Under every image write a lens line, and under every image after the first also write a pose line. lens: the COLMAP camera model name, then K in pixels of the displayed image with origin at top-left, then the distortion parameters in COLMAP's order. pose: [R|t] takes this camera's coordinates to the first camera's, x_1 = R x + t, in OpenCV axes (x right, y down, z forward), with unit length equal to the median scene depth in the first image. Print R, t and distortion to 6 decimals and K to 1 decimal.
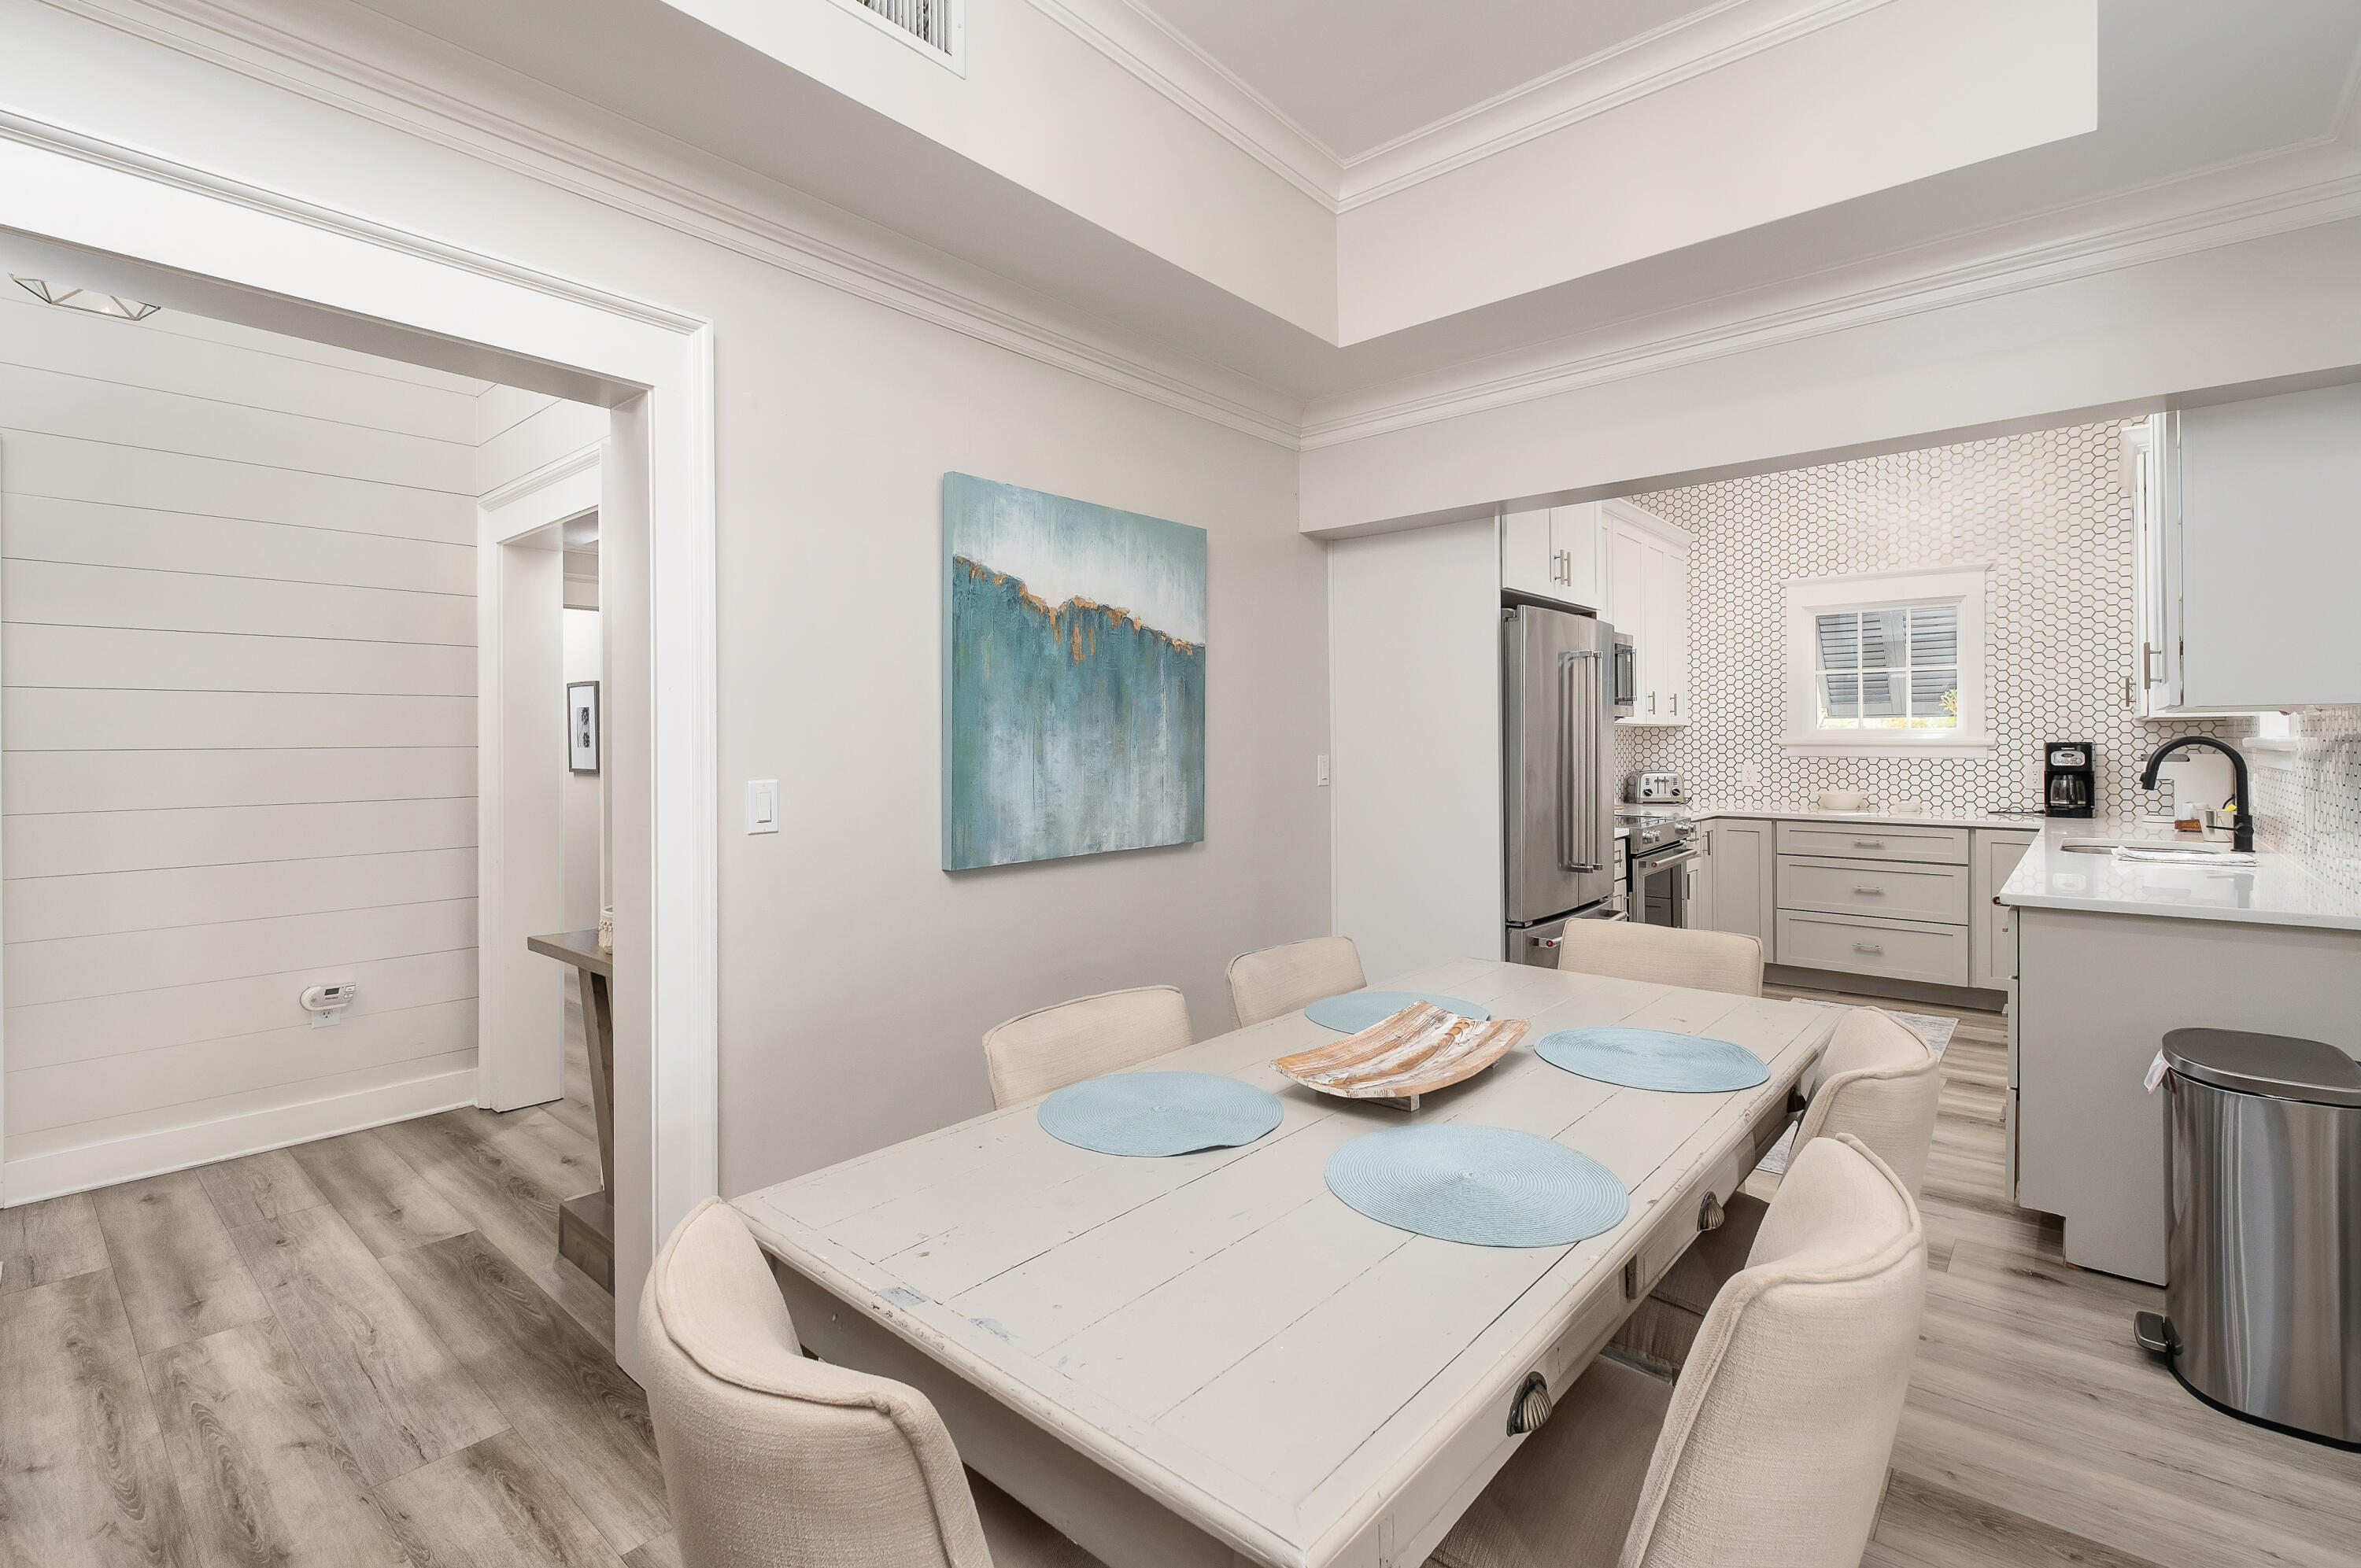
lens RADIAL K [[1026.1, 0, 1191.7], [0, 1026.1, 743.1], [0, 0, 1]] dist [0.001502, -0.001793]
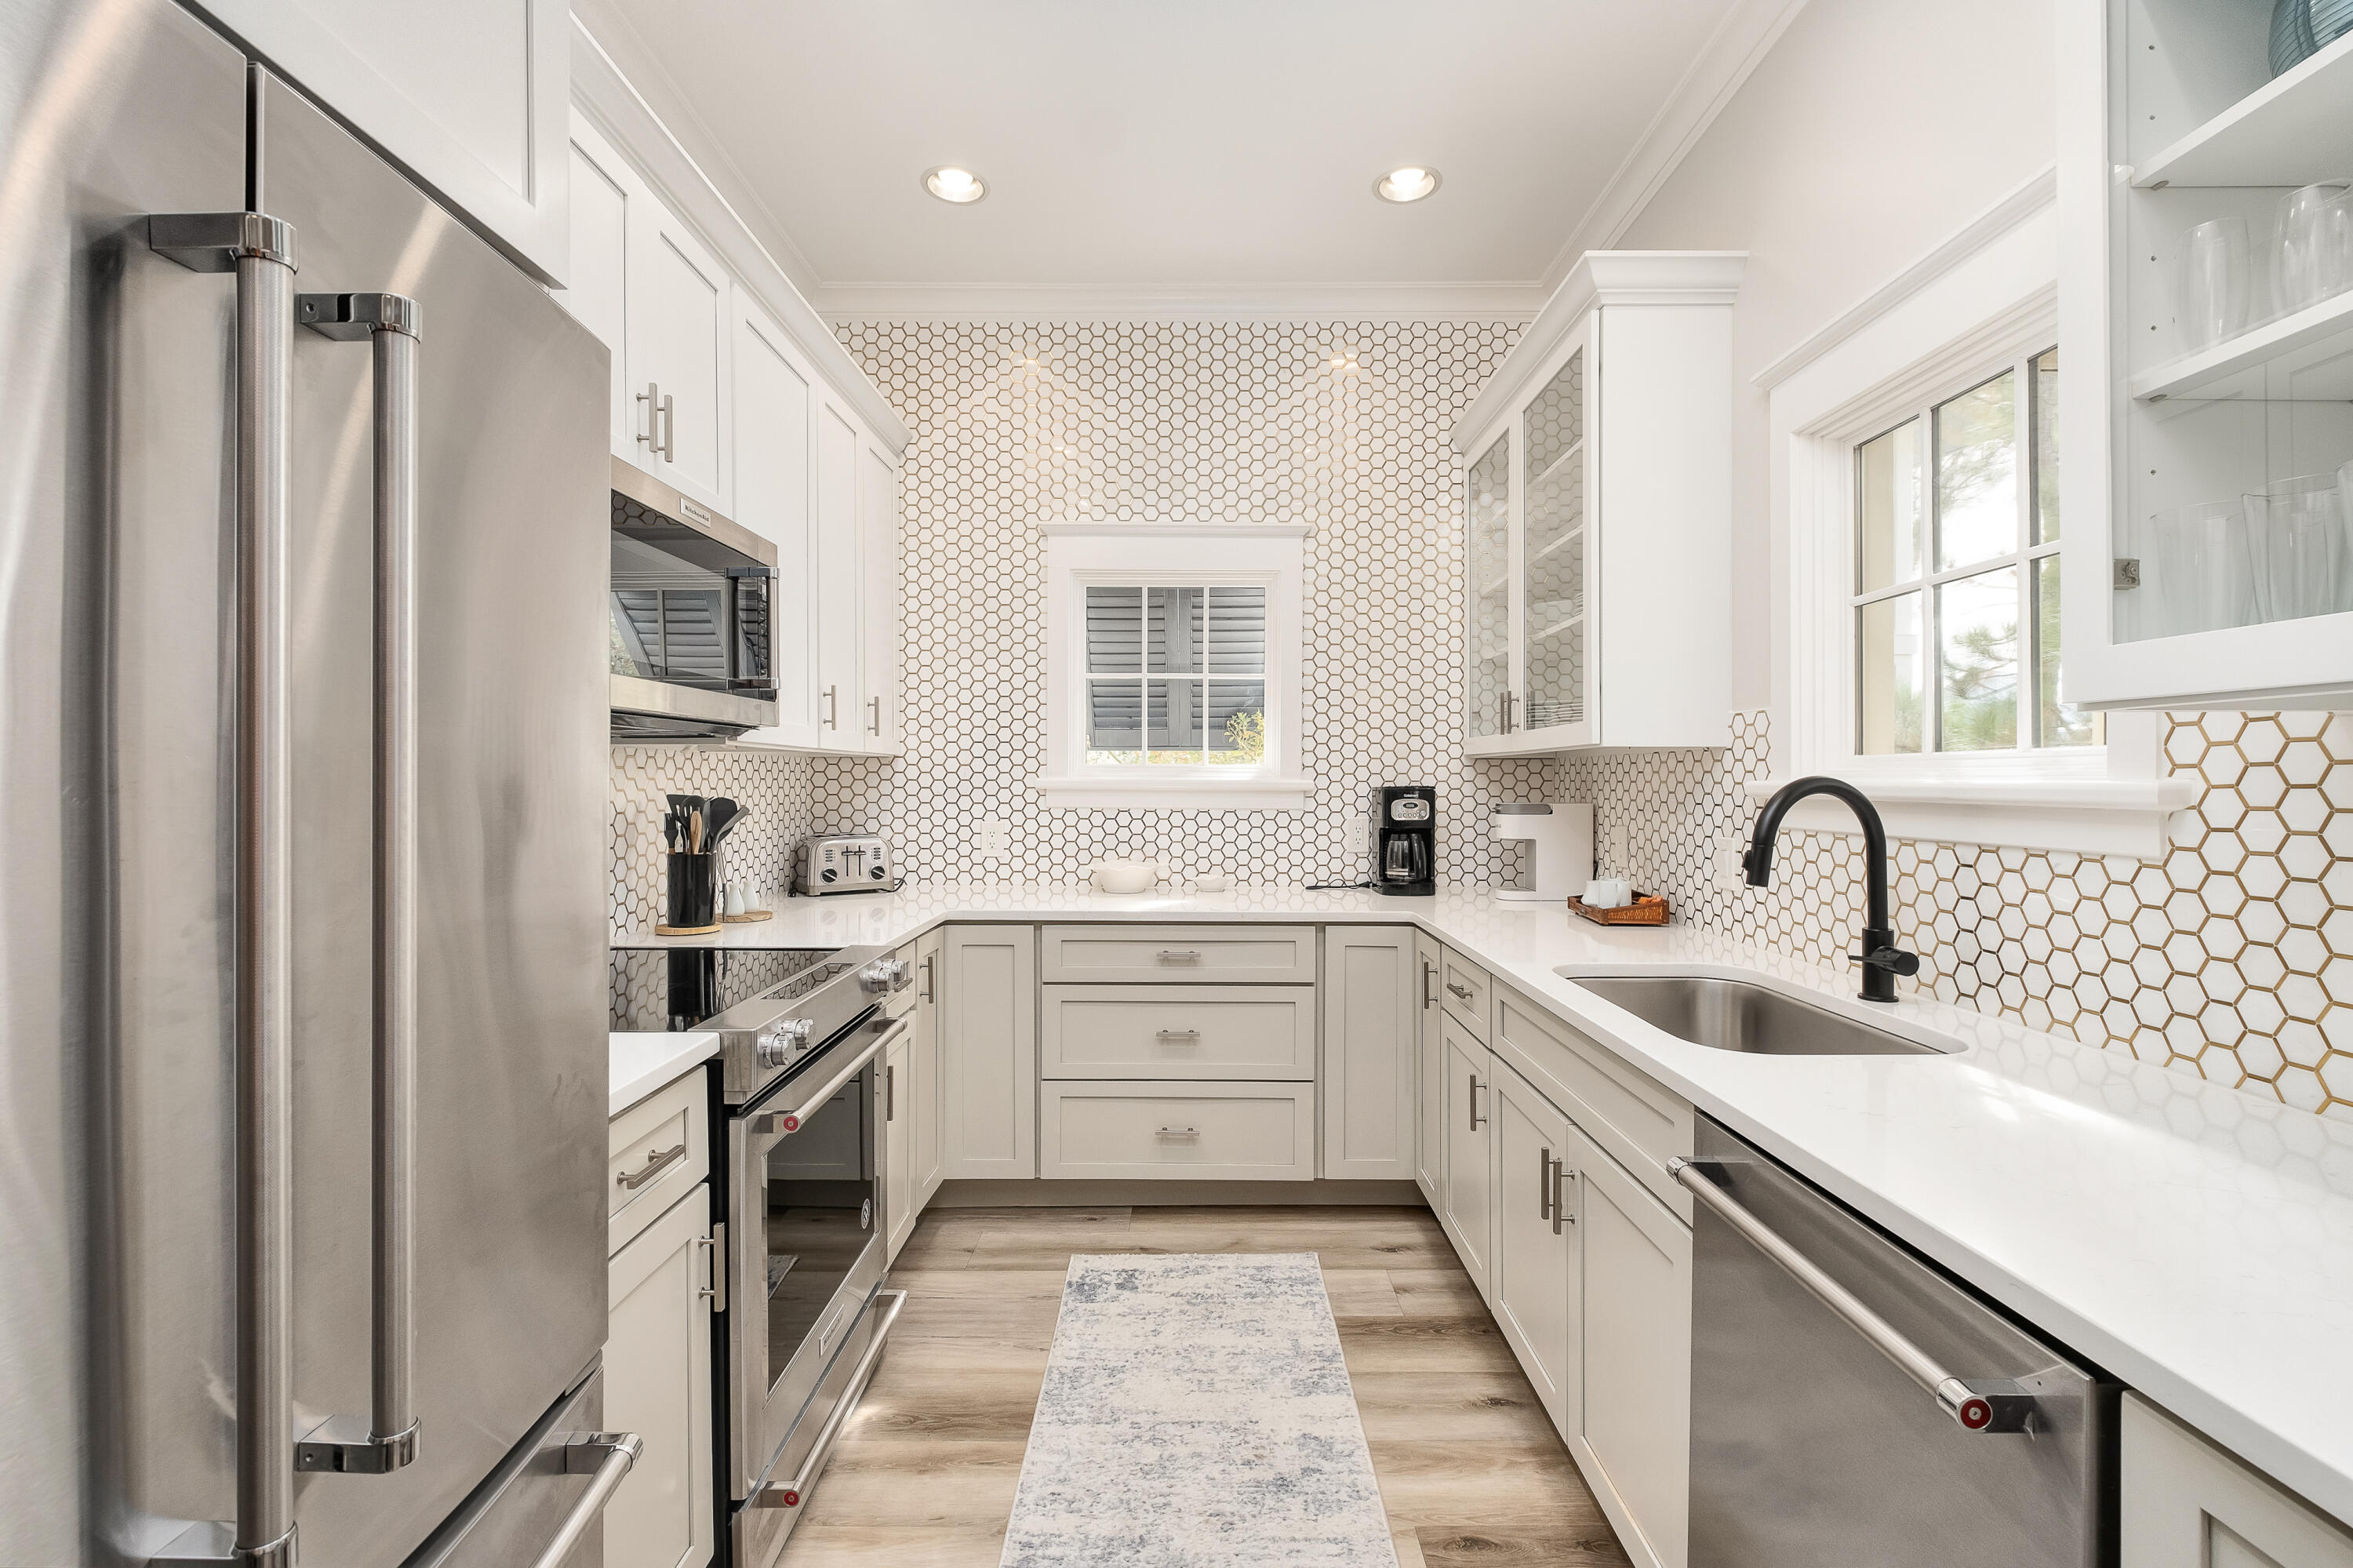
lens RADIAL K [[1022.9, 0, 1189.4], [0, 1022.9, 781.5], [0, 0, 1]] dist [0.001502, -0.001793]
pose [[0.755852, 0.005371, 0.654721, 0.238290], [-0.004092, 0.999986, -0.003479, -0.000954], [-0.654730, -0.000049, 0.755863, 0.473759]]
